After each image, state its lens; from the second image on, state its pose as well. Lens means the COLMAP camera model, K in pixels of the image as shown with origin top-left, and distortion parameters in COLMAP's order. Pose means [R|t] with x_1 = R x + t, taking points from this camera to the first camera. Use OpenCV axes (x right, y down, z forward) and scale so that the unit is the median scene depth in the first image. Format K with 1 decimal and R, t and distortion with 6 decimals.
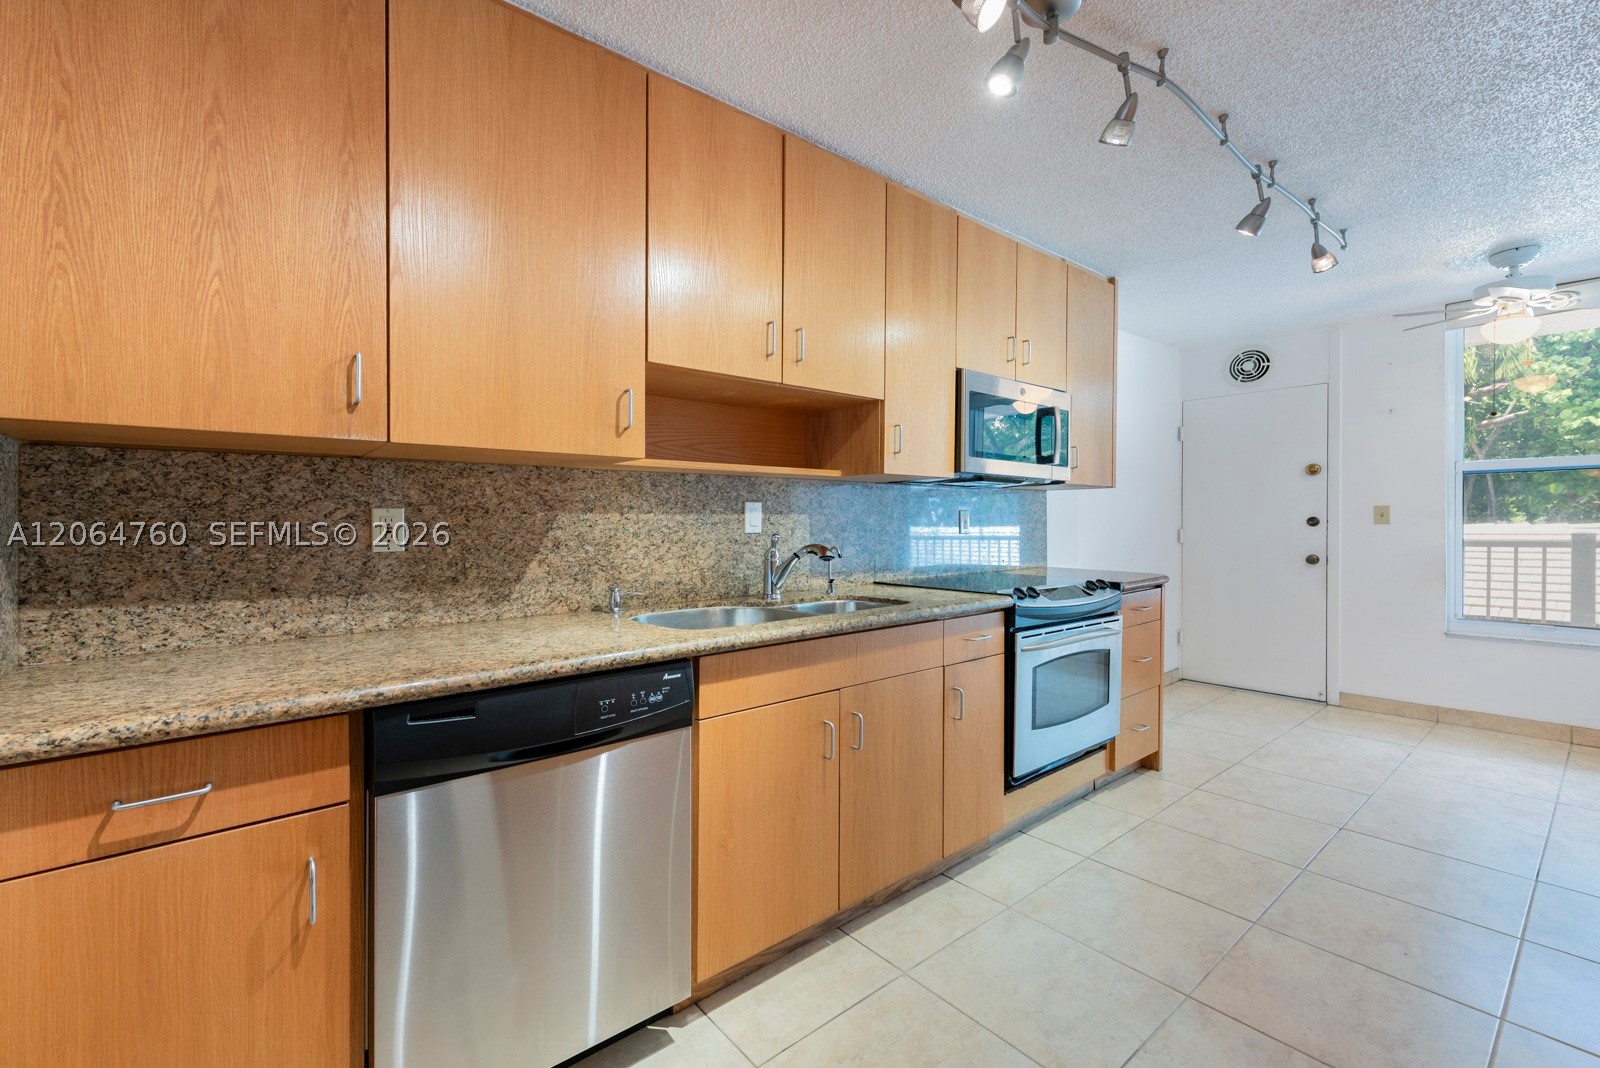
lens RADIAL K [[664.8, 0, 806.2], [0, 664.8, 527.8], [0, 0, 1]] dist [0.020133, -0.000320]
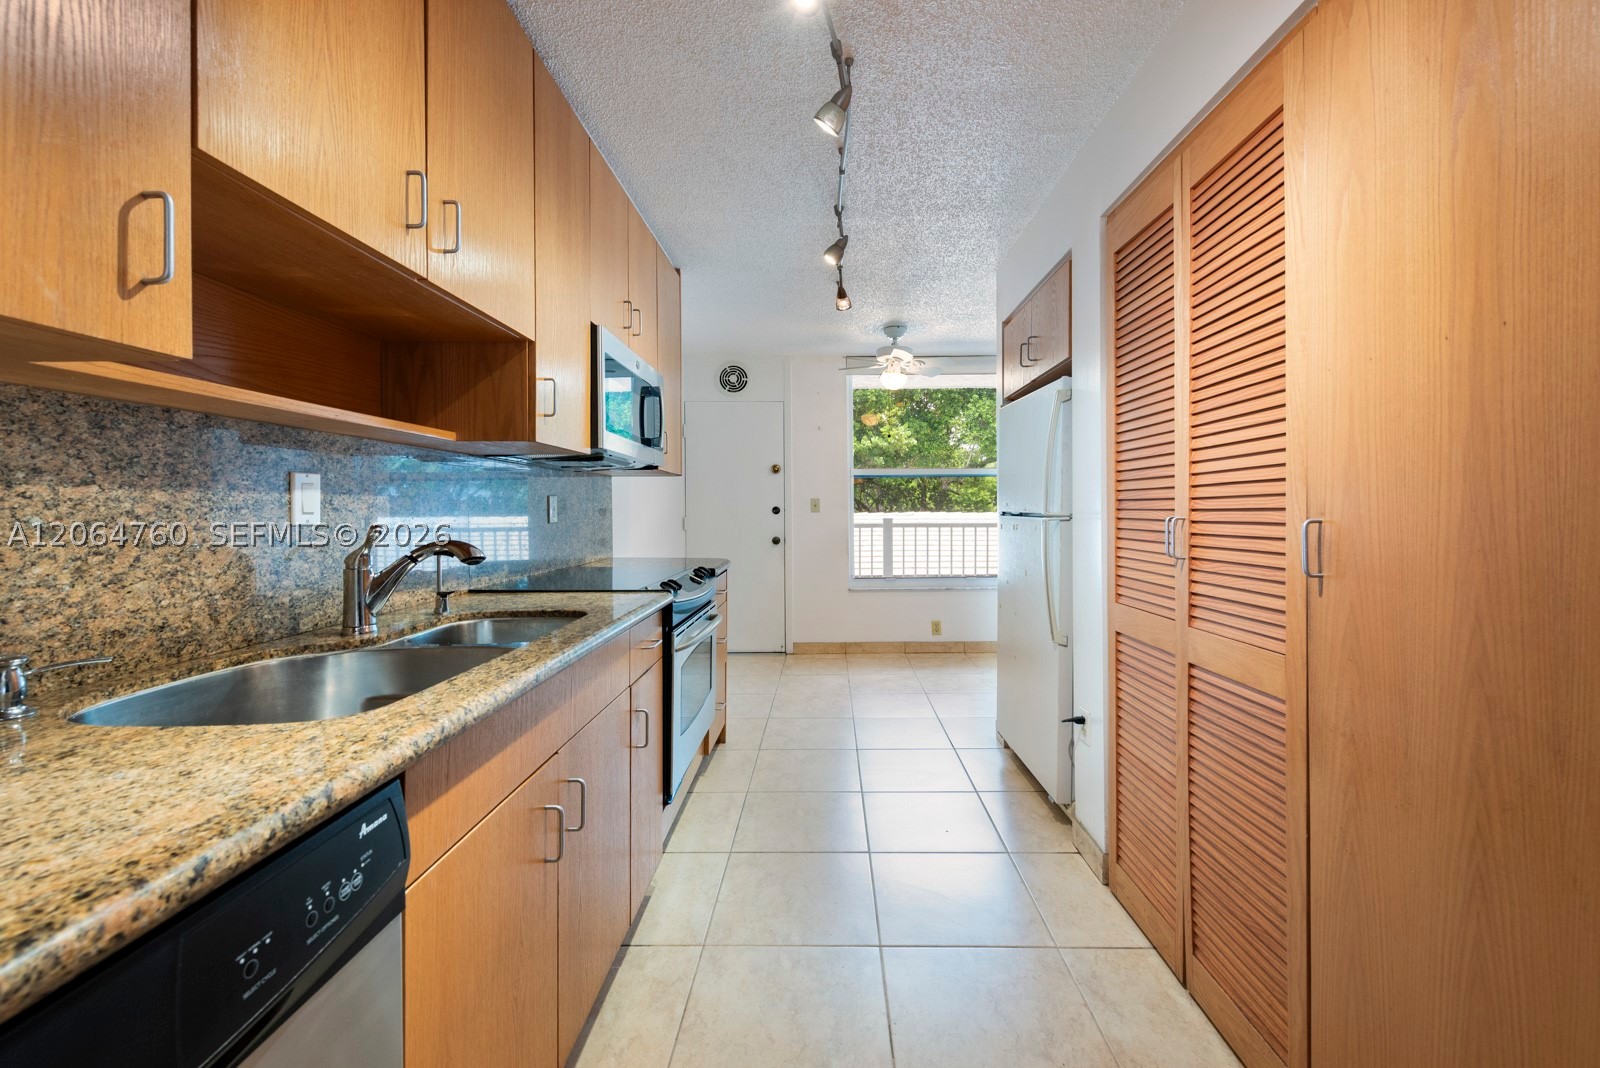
lens RADIAL K [[650.2, 0, 813.8], [0, 650.2, 514.9], [0, 0, 1]] dist [0.021200, -0.006863]
pose [[0.668182, -0.004930, 0.743981, -0.213397], [0.009194, 0.999956, -0.001631, 0.003711], [-0.743941, 0.007930, 0.668199, 0.283447]]
